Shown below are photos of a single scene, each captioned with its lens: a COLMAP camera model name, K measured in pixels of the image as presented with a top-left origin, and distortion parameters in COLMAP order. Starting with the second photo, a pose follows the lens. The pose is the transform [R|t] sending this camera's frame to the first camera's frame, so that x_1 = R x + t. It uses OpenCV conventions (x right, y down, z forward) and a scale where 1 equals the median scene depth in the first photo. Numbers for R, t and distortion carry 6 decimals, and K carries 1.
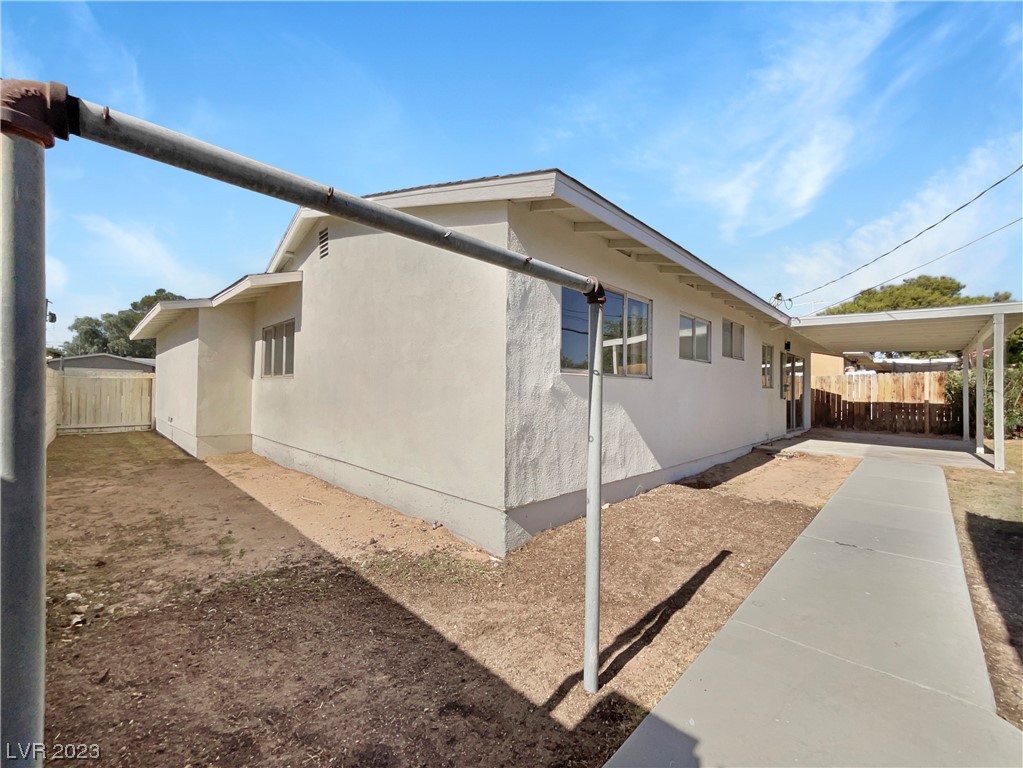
lens RADIAL K [[415.9, 0, 511.5], [0, 415.9, 384.0], [0, 0, 1]] dist [-0.000035, -0.000019]
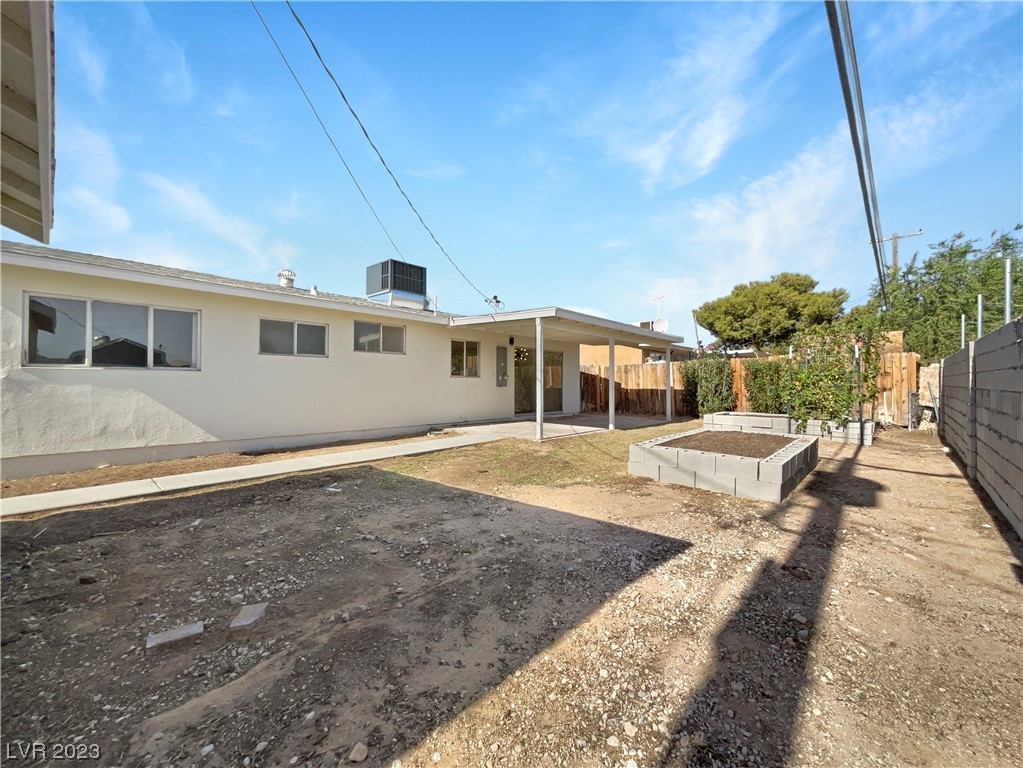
lens RADIAL K [[405.2, 0, 511.5], [0, 405.2, 384.0], [0, 0, 1]] dist [-0.000097, -0.000255]
pose [[0.999891, -0.005957, 0.013486, 0.540257], [0.005643, 0.999716, 0.023169, 0.001956], [-0.013621, -0.023090, 0.999641, -0.113636]]
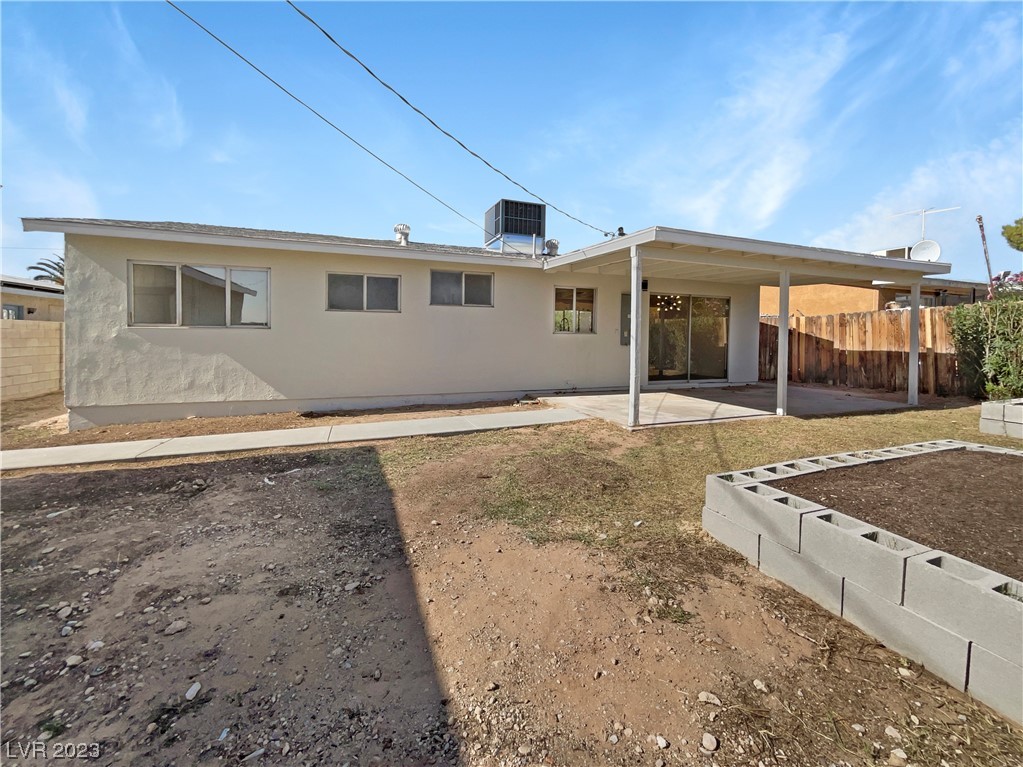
lens RADIAL K [[419.6, 0, 511.3], [0, 419.6, 349.9], [0, 0, 1]] dist [0.001105, 0.000169]
pose [[0.905268, 0.009588, -0.424732, 0.659792], [0.011290, 0.998849, 0.046613, 0.000491], [0.424690, -0.046992, 0.904118, 0.055714]]
